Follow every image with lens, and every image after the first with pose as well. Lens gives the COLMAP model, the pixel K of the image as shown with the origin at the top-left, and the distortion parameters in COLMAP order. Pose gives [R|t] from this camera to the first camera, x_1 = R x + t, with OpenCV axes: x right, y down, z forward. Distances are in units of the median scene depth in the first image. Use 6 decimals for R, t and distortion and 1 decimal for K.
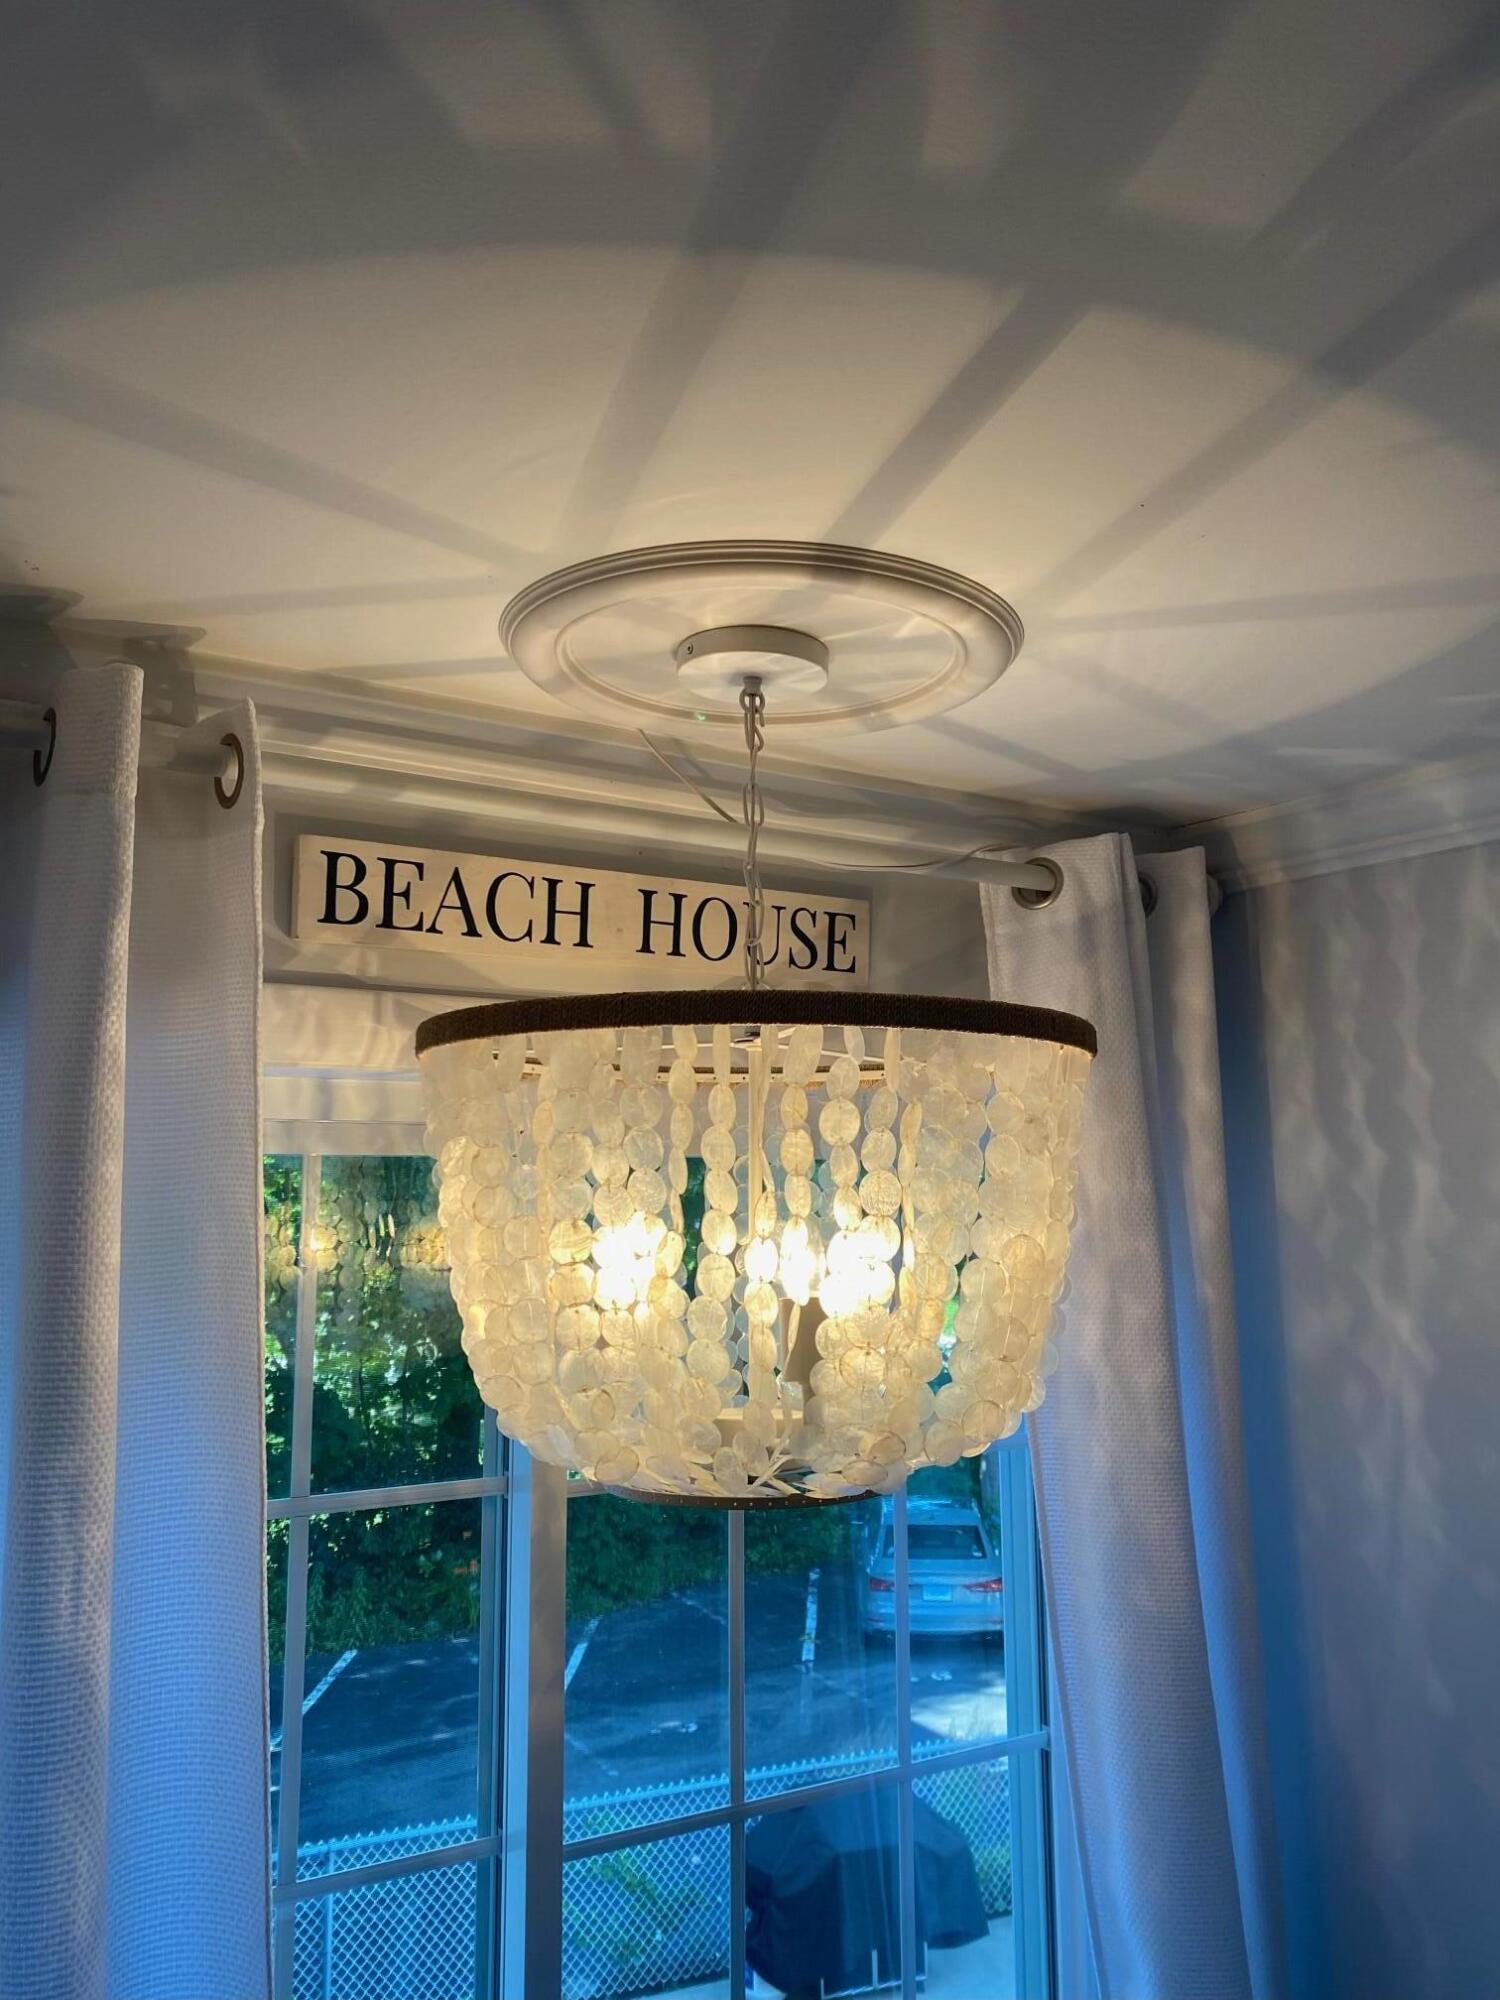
lens RADIAL K [[1513.1, 0, 750.0], [0, 1513.1, 1000.0], [0, 0, 1]] dist [0.009838, -0.008781]
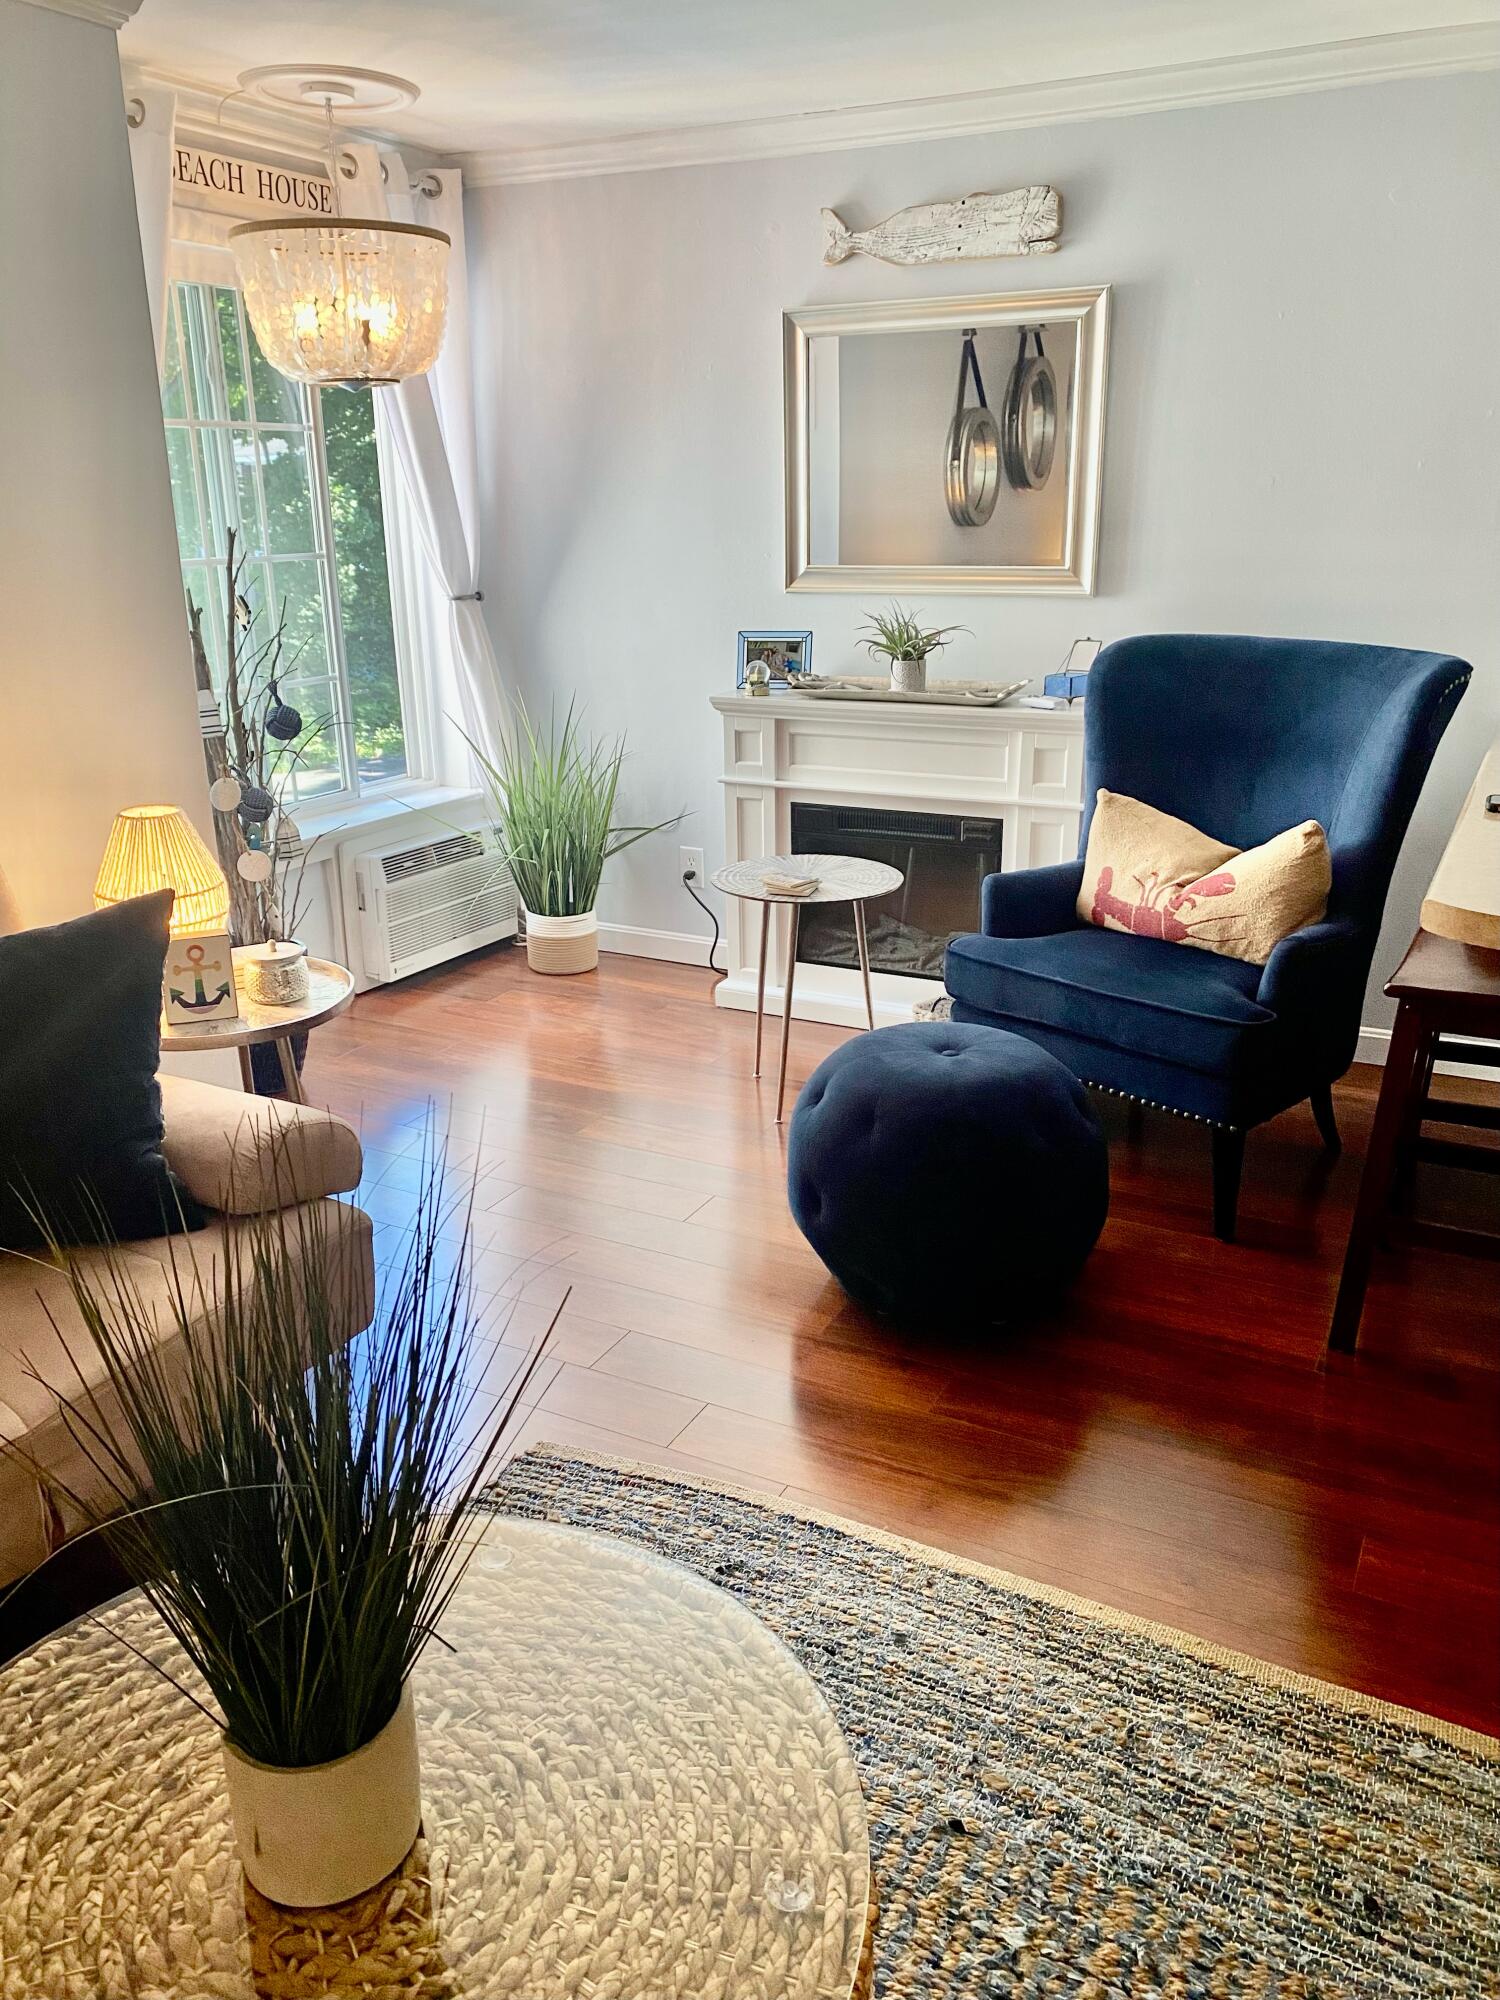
lens RADIAL K [[1513.1, 0, 750.0], [0, 1513.1, 1000.0], [0, 0, 1]] dist [0.009838, -0.008781]
pose [[0.884739, -0.154324, 0.439796, -0.695351], [-0.047456, 0.908863, 0.414386, 0.102035], [-0.463664, -0.387494, 0.796783, -1.999634]]
